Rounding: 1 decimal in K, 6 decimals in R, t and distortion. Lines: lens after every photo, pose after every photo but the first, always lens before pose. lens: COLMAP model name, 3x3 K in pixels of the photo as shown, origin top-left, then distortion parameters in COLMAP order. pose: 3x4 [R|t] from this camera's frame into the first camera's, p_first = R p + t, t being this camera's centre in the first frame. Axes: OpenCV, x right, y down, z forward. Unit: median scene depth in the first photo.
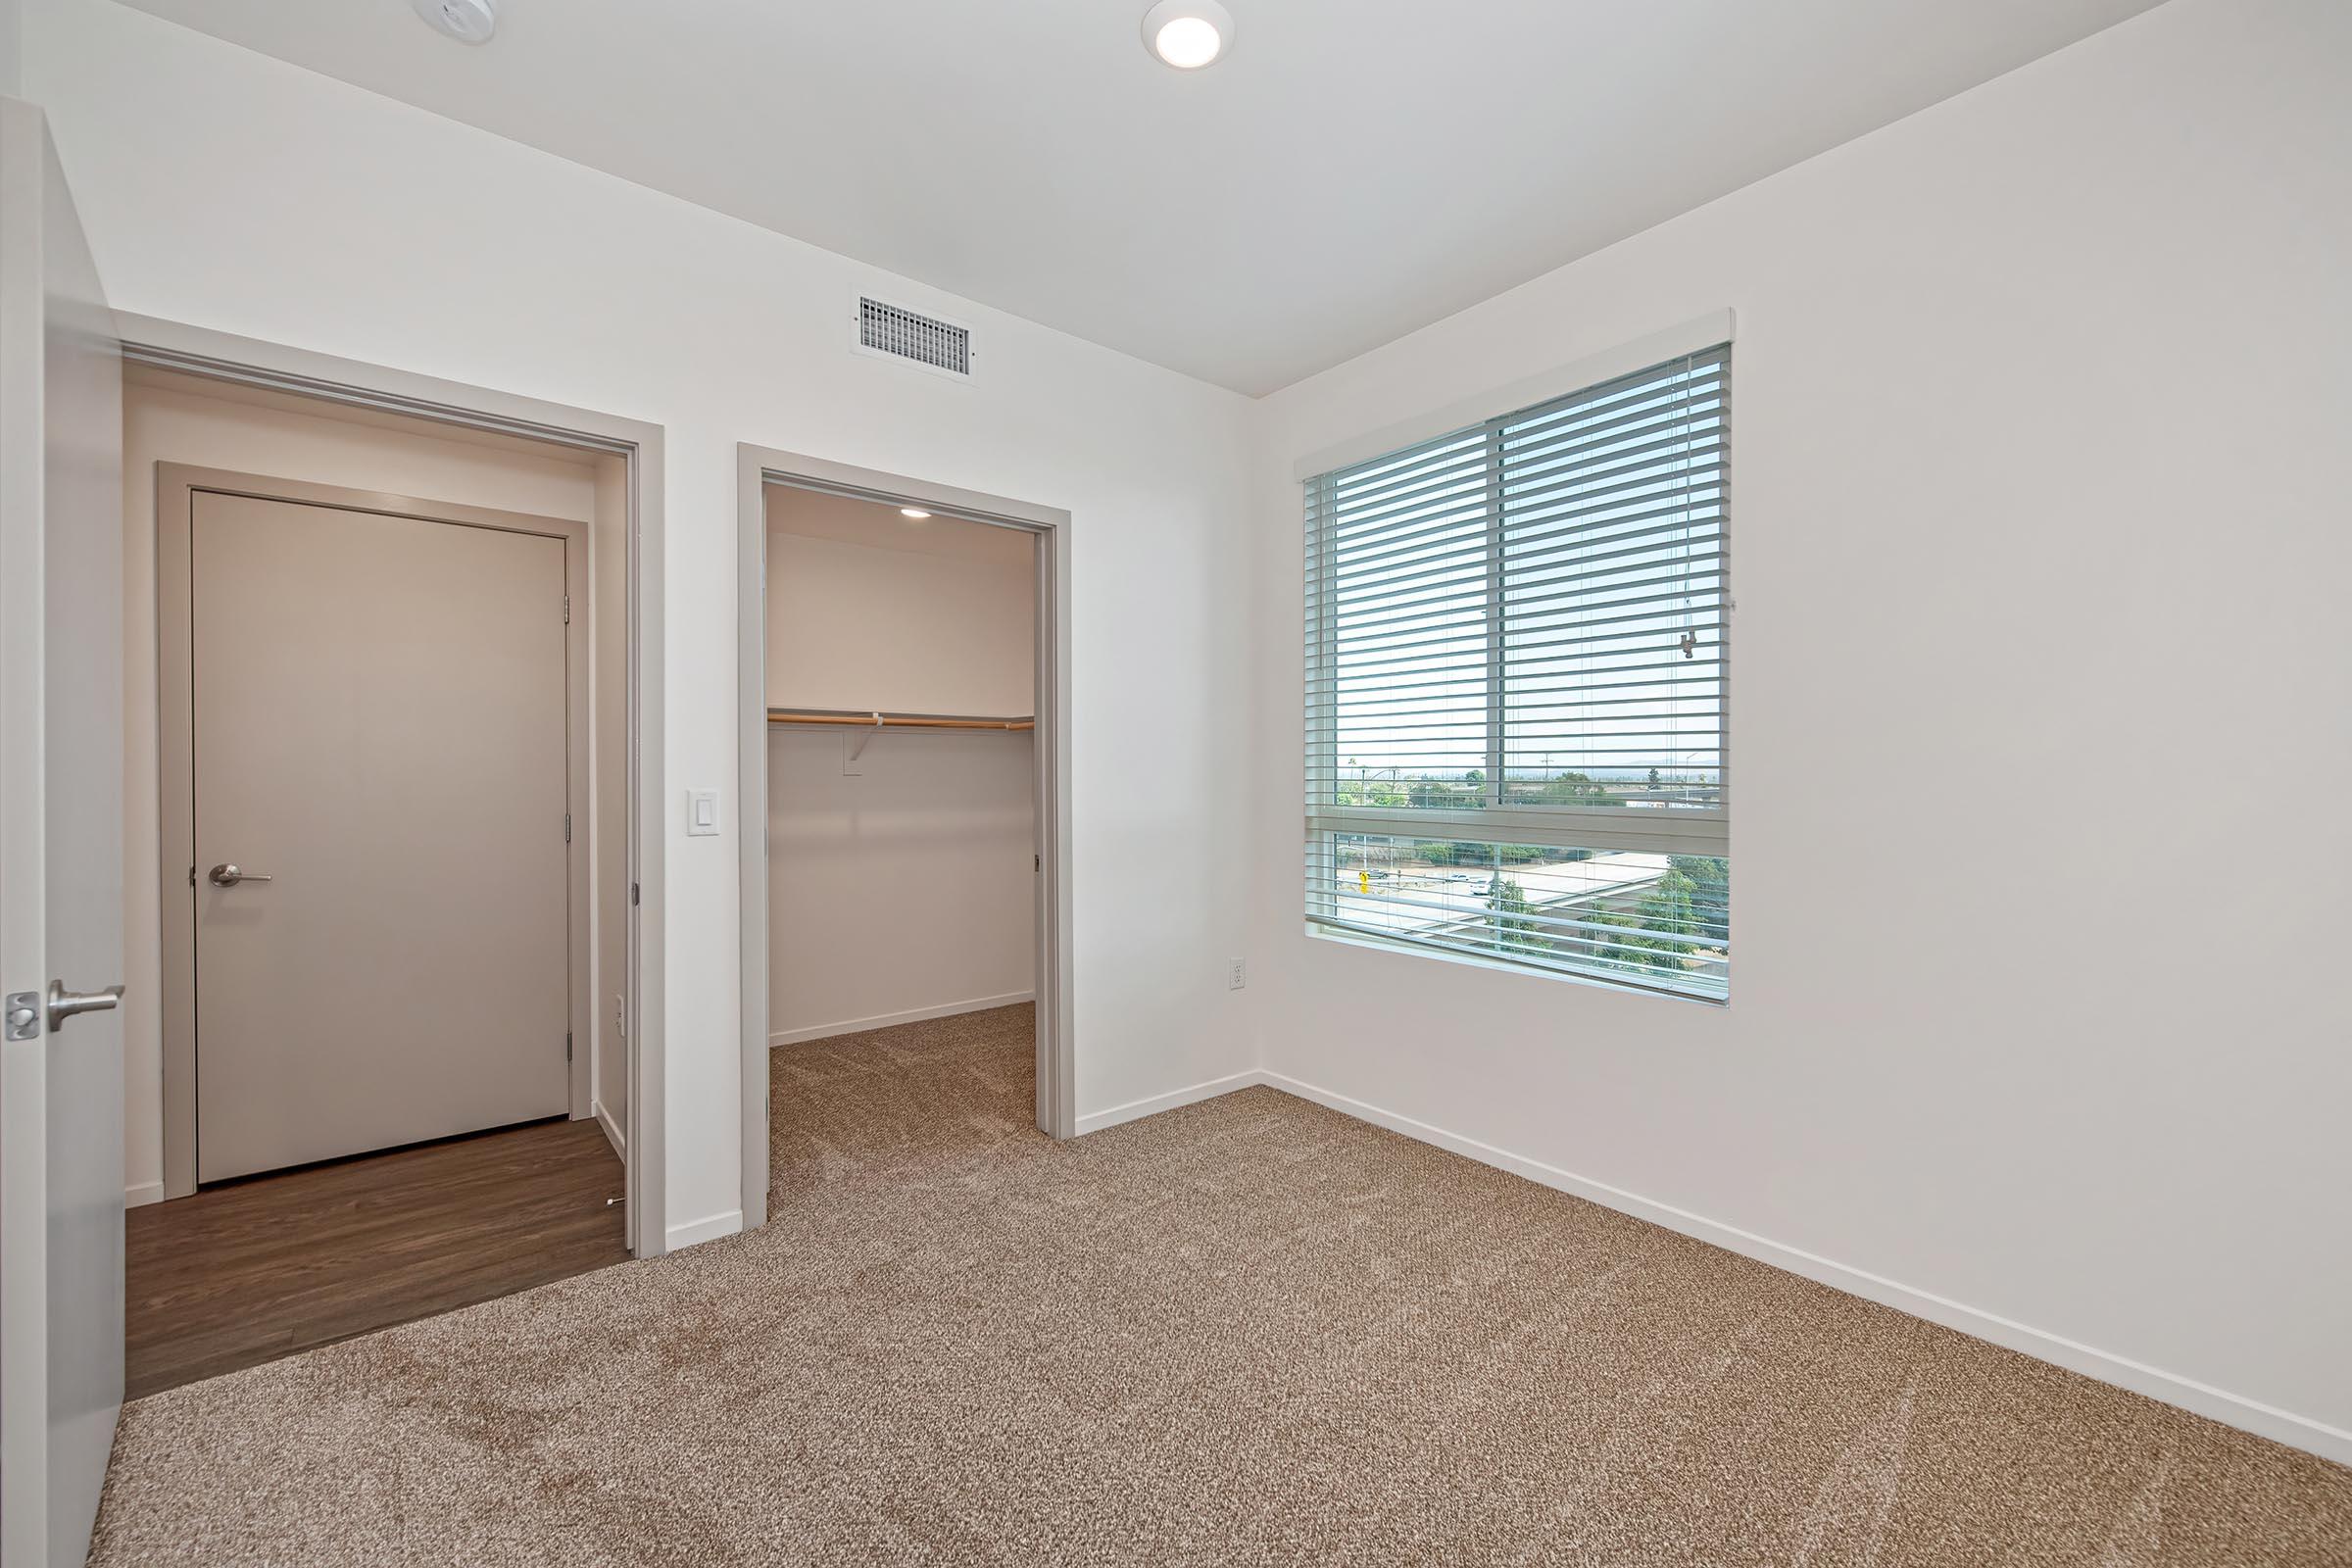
lens RADIAL K [[942.4, 0, 1171.9], [0, 942.4, 787.3], [0, 0, 1]] dist [-0.002400, -0.000278]
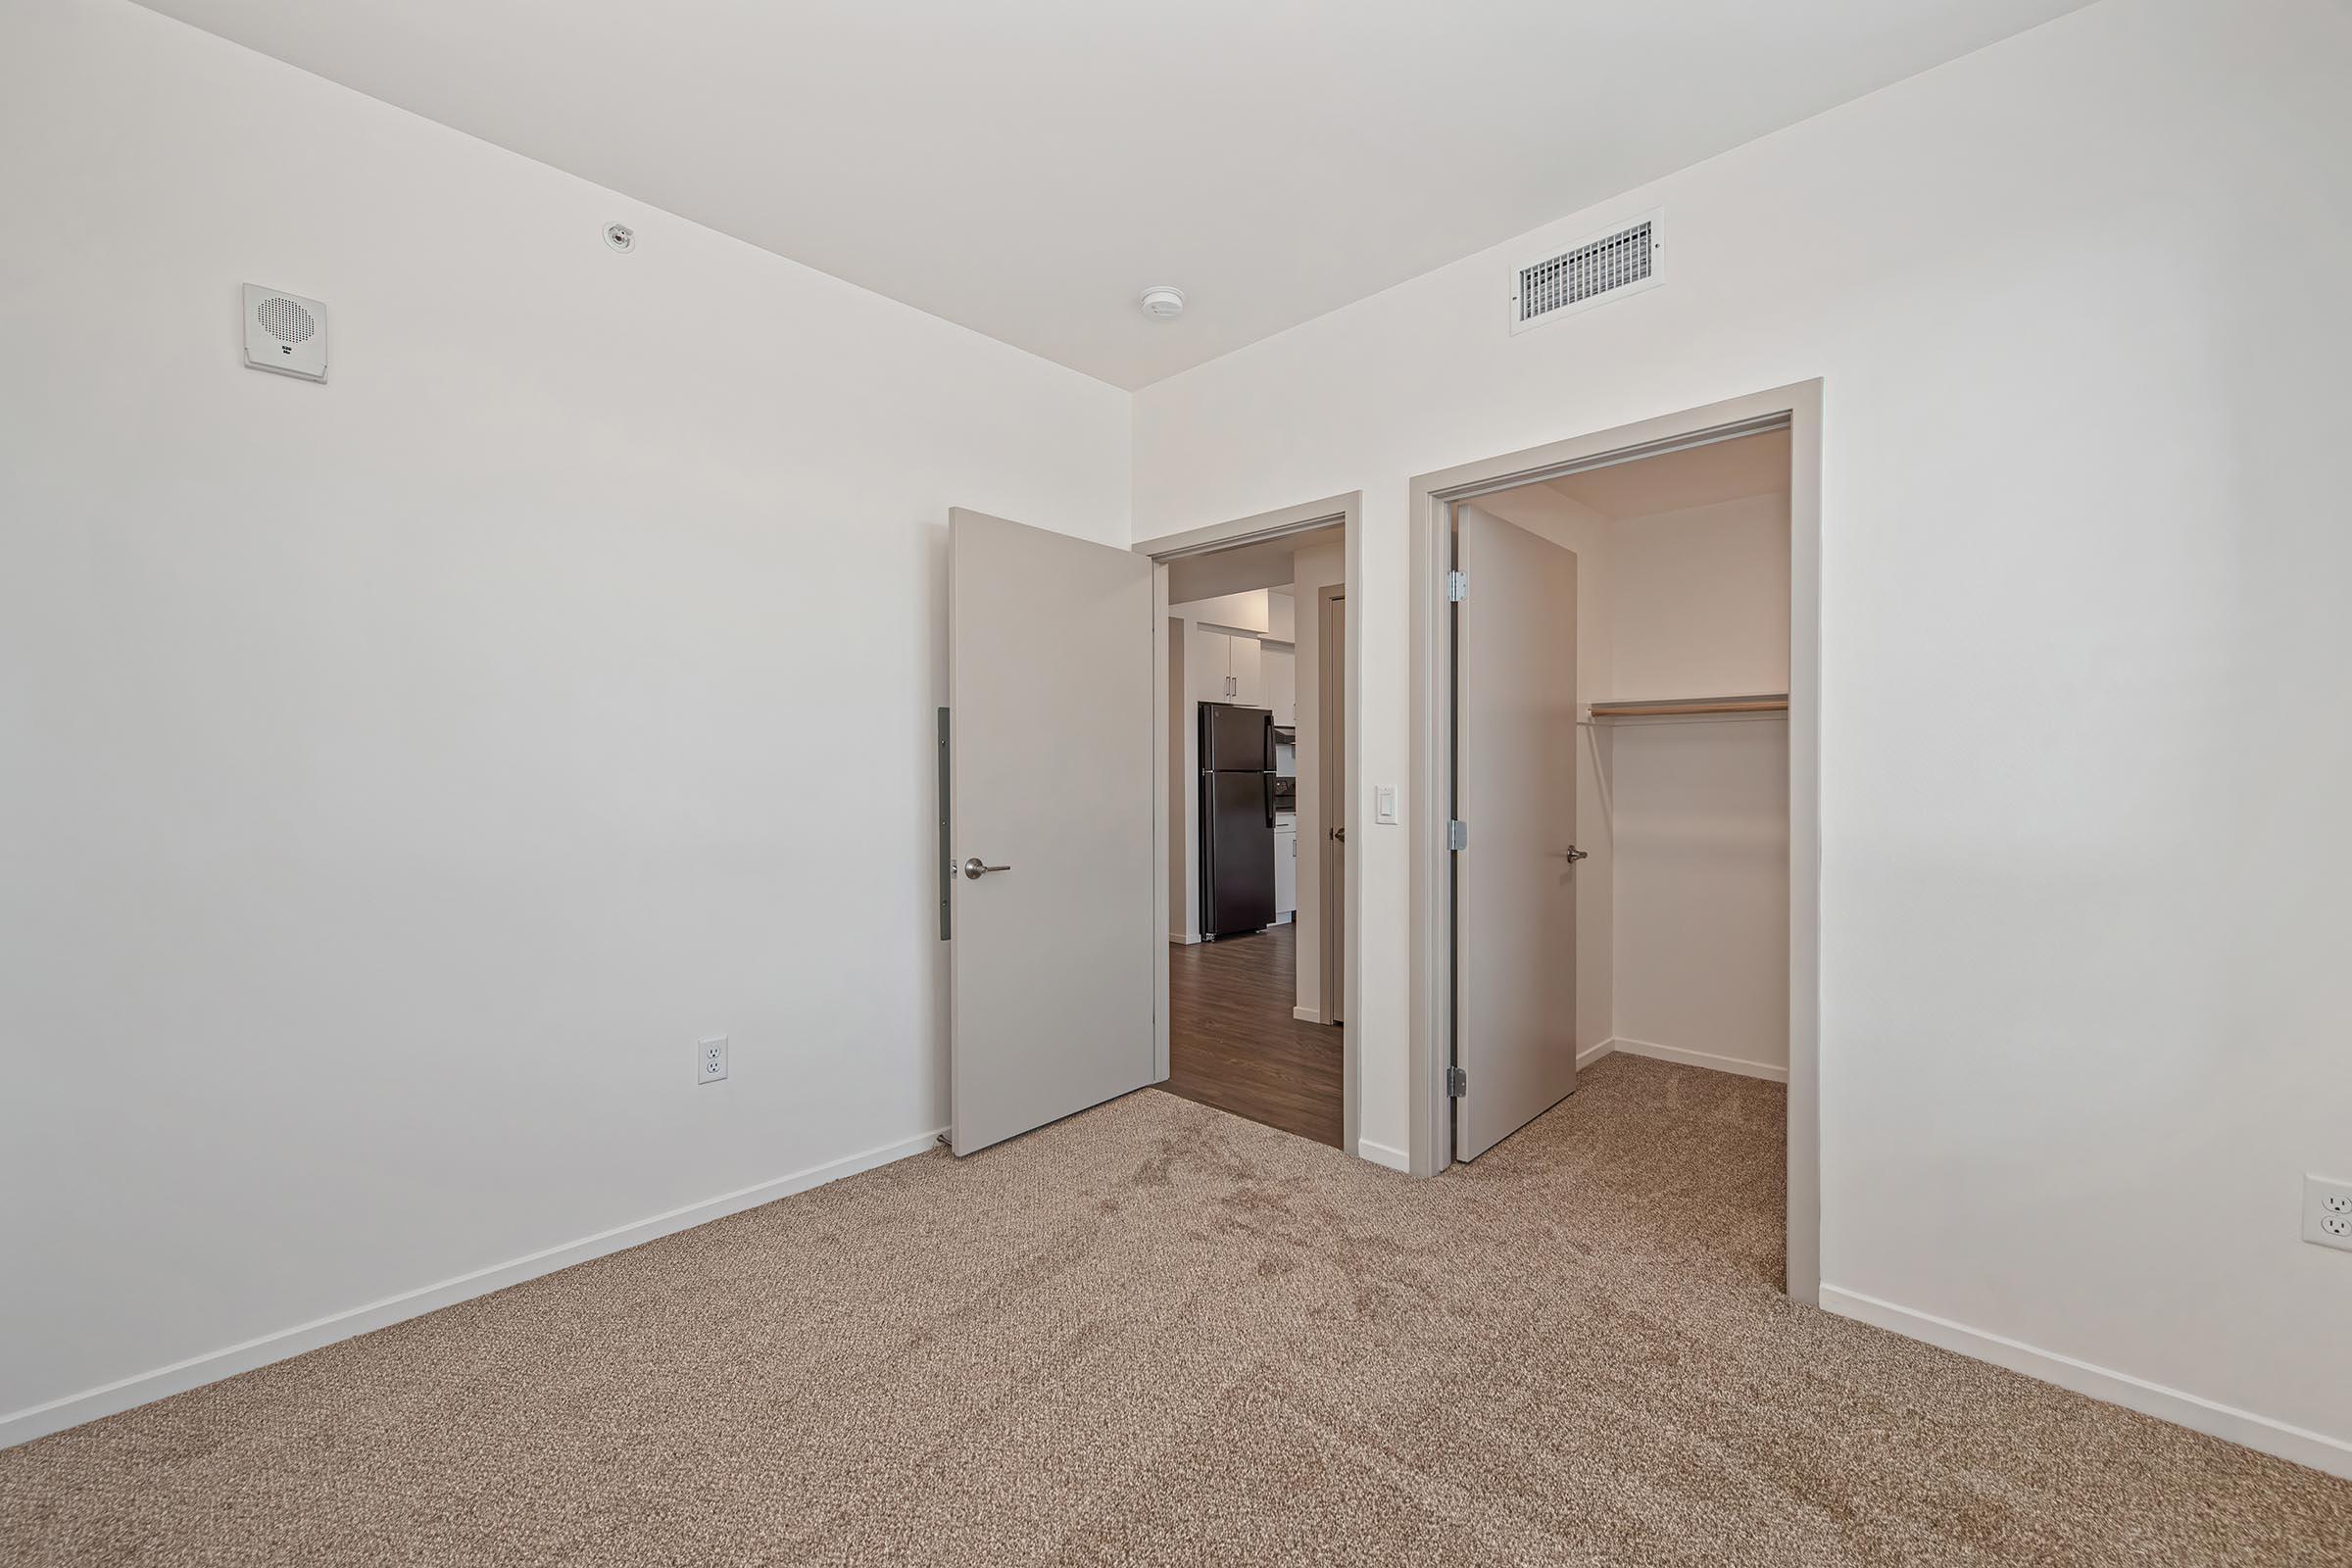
lens RADIAL K [[942.4, 0, 1178.4], [0, 942.4, 796.9], [0, 0, 1]] dist [0.001780, -0.000583]
pose [[0.132639, 0.025886, -0.990826, 0.535473], [-0.009116, 0.999648, 0.024896, -0.008480], [0.991122, 0.005731, 0.132829, 0.488376]]
